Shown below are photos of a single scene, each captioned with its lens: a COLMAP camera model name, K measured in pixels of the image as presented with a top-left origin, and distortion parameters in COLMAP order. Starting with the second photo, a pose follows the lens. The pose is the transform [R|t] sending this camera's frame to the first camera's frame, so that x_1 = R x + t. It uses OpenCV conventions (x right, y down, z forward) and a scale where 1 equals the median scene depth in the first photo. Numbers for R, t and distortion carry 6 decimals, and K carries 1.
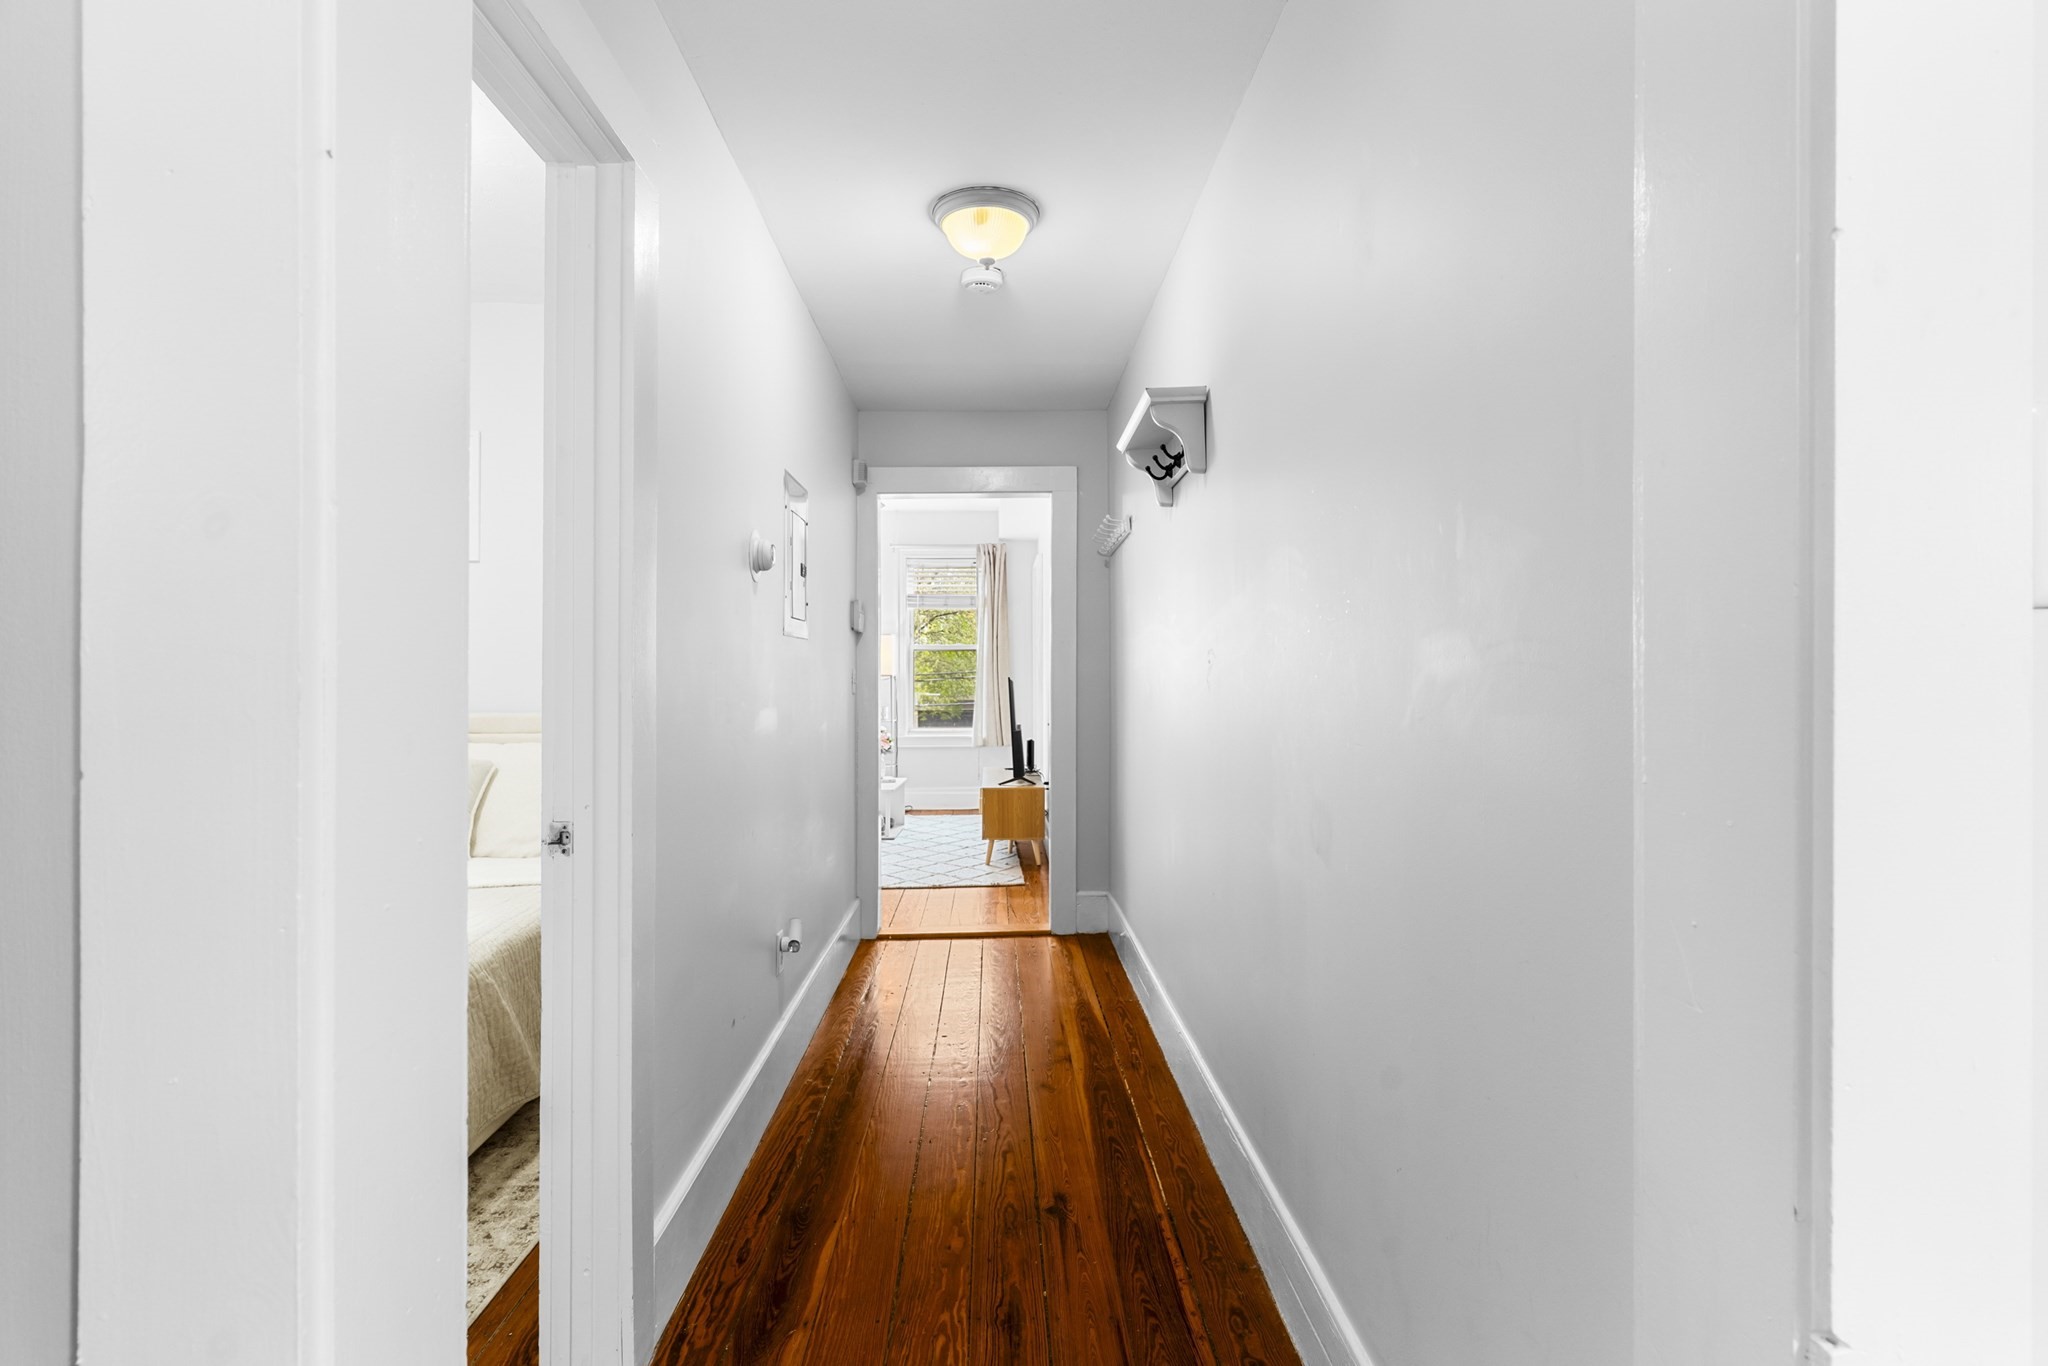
lens RADIAL K [[1003.0, 0, 1025.0], [0, 1003.0, 677.9], [0, 0, 1]] dist [0.001052, 0.000070]
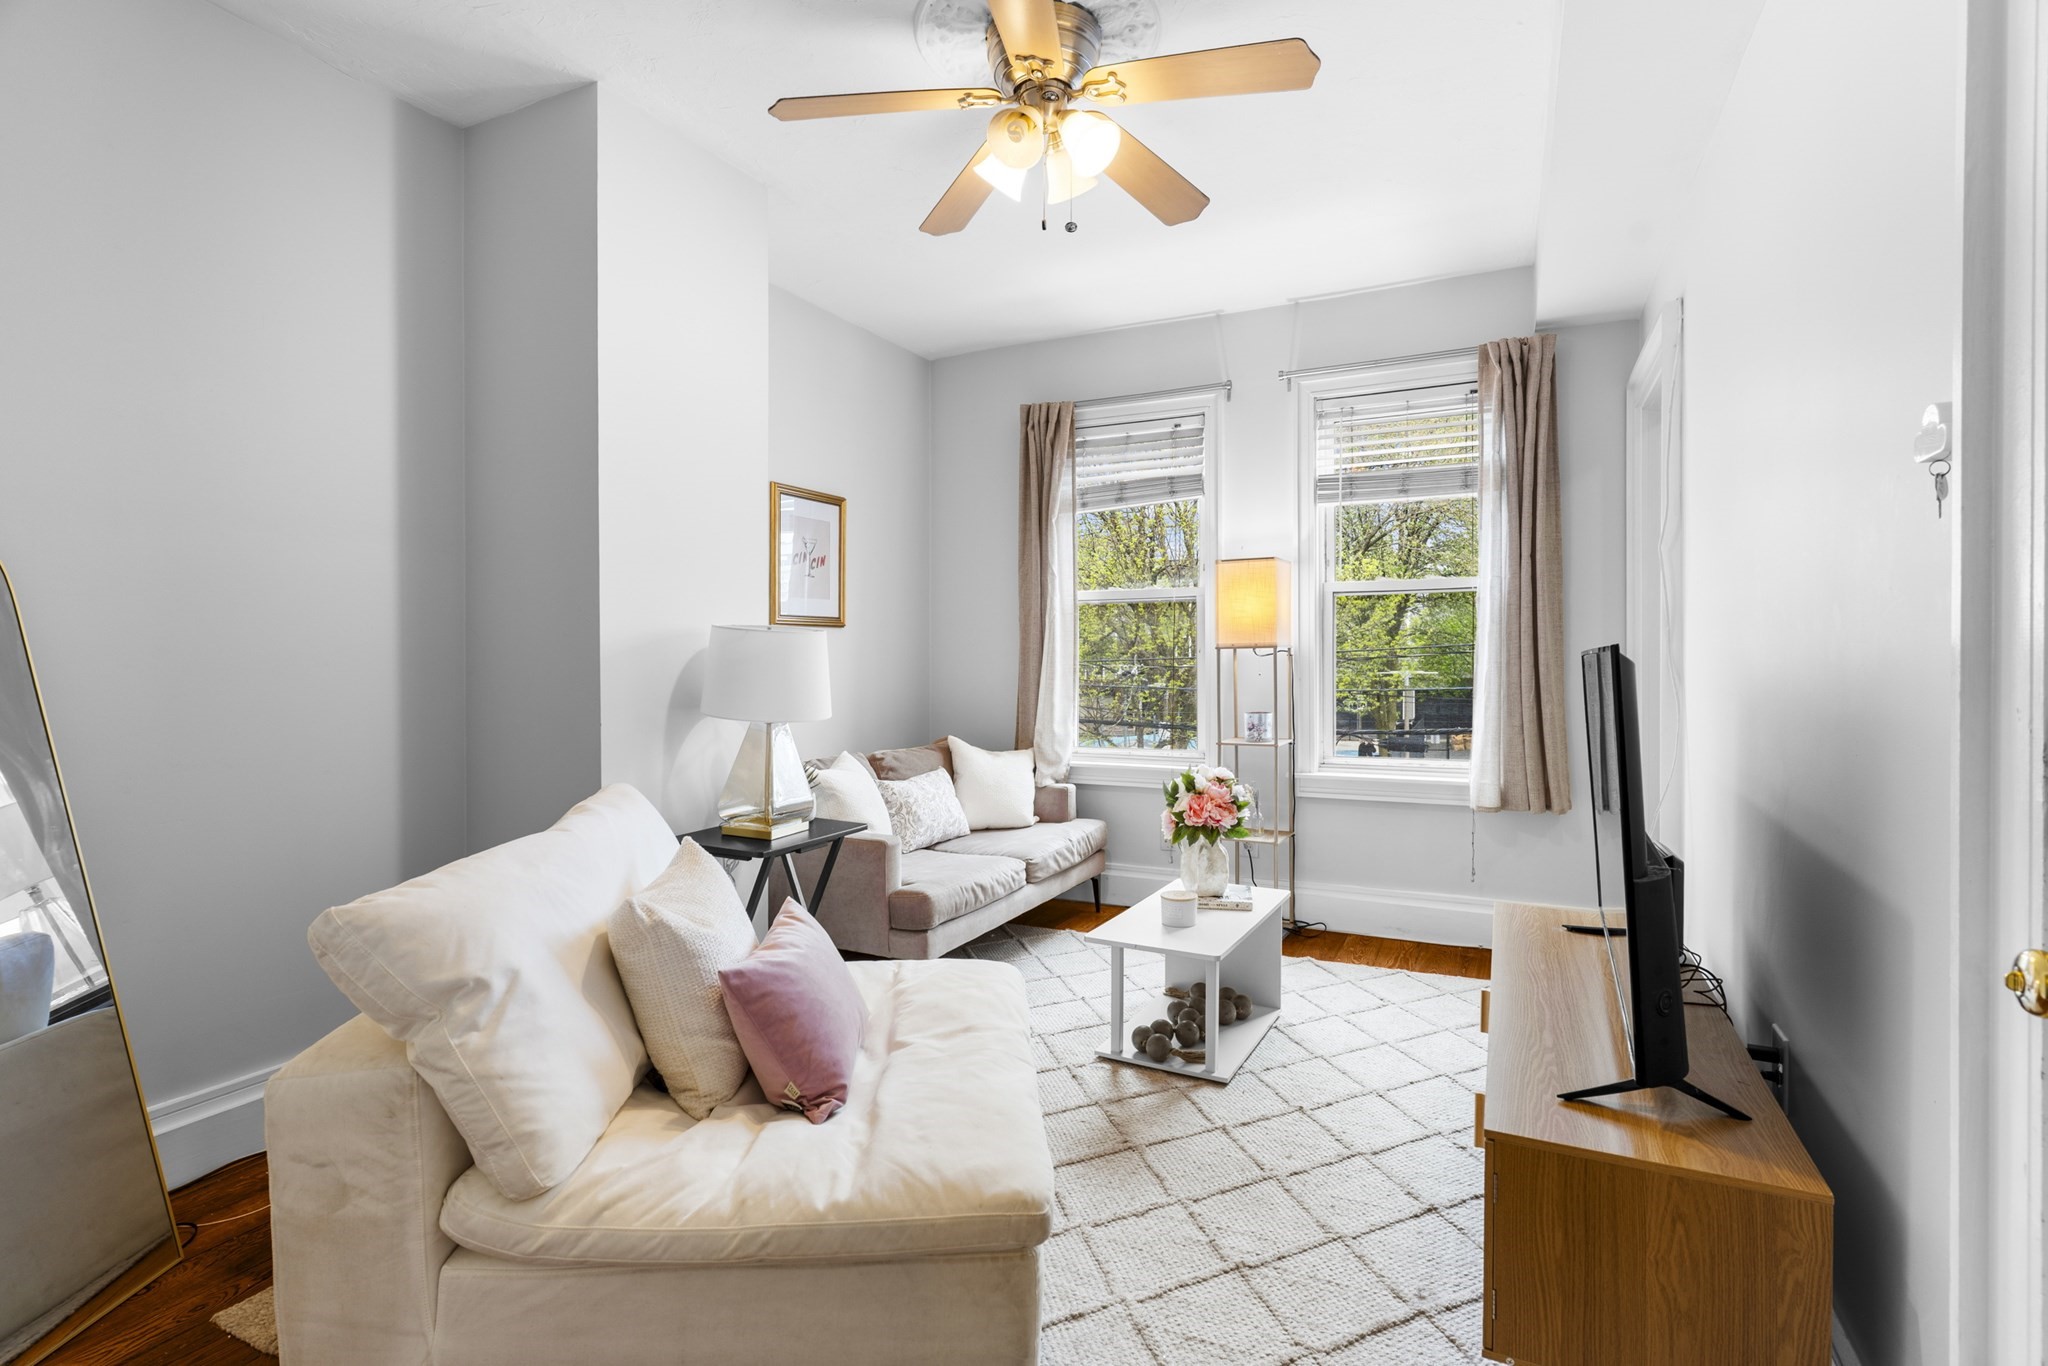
lens RADIAL K [[977.5, 0, 1030.6], [0, 977.5, 657.4], [0, 0, 1]] dist [0.002380, -0.000073]
pose [[0.883750, 0.002119, -0.467955, -0.040253], [0.000218, 0.999988, 0.004940, 0.000876], [0.467959, -0.004468, 0.883739, 1.008398]]
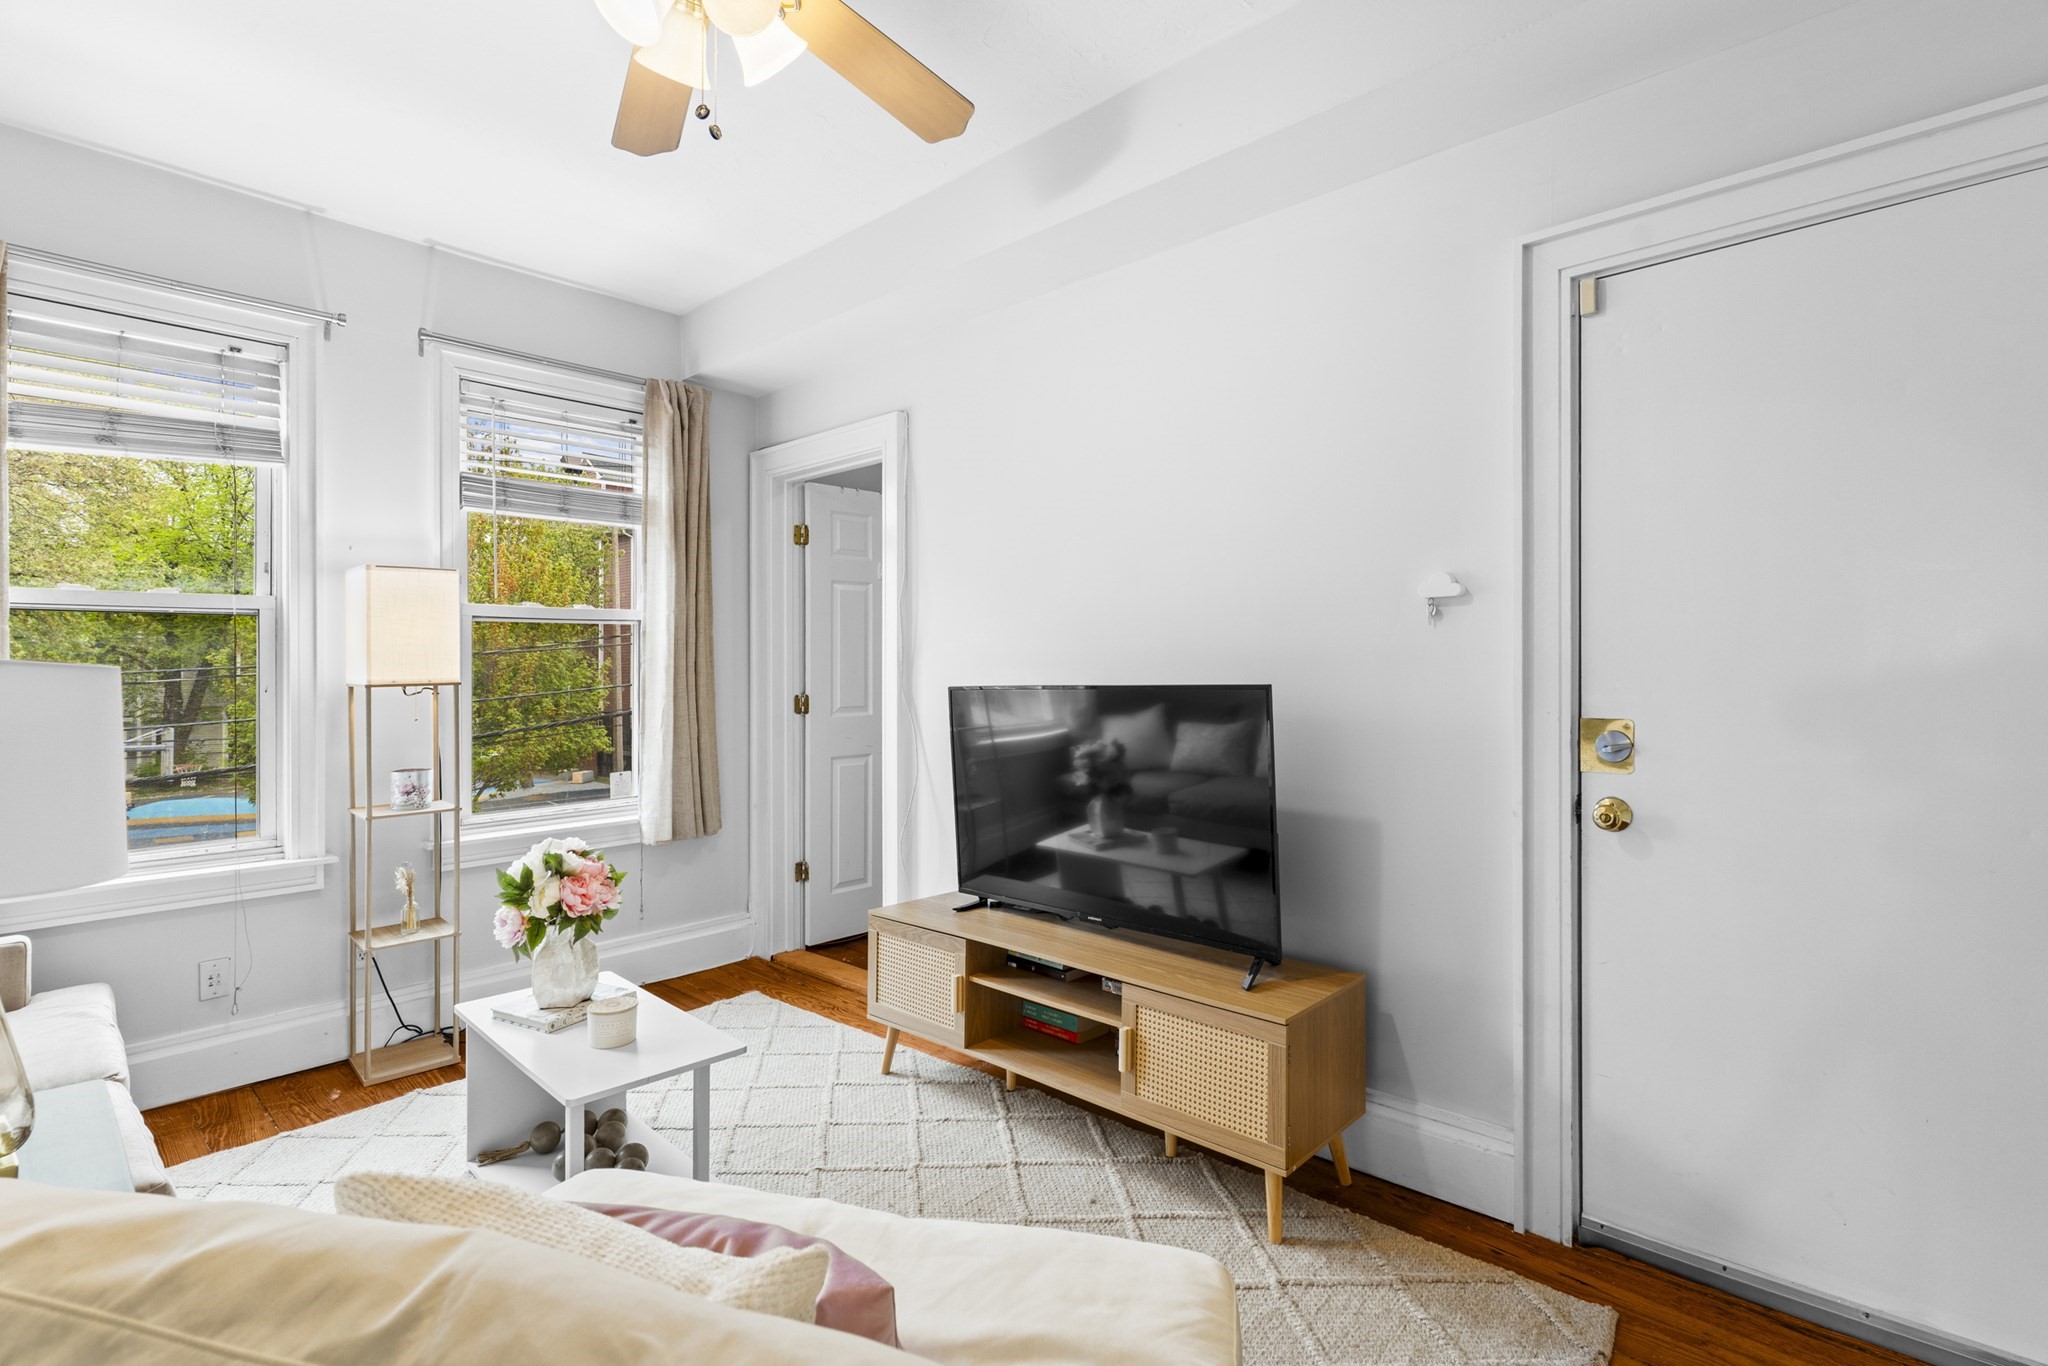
lens RADIAL K [[982.2, 0, 1018.3], [0, 982.2, 672.9], [0, 0, 1]] dist [0.000336, 0.000027]
pose [[0.703764, -0.003423, 0.710425, -0.445814], [0.007159, 0.999972, -0.002274, -0.006788], [-0.710397, 0.006686, 0.703769, 1.114284]]
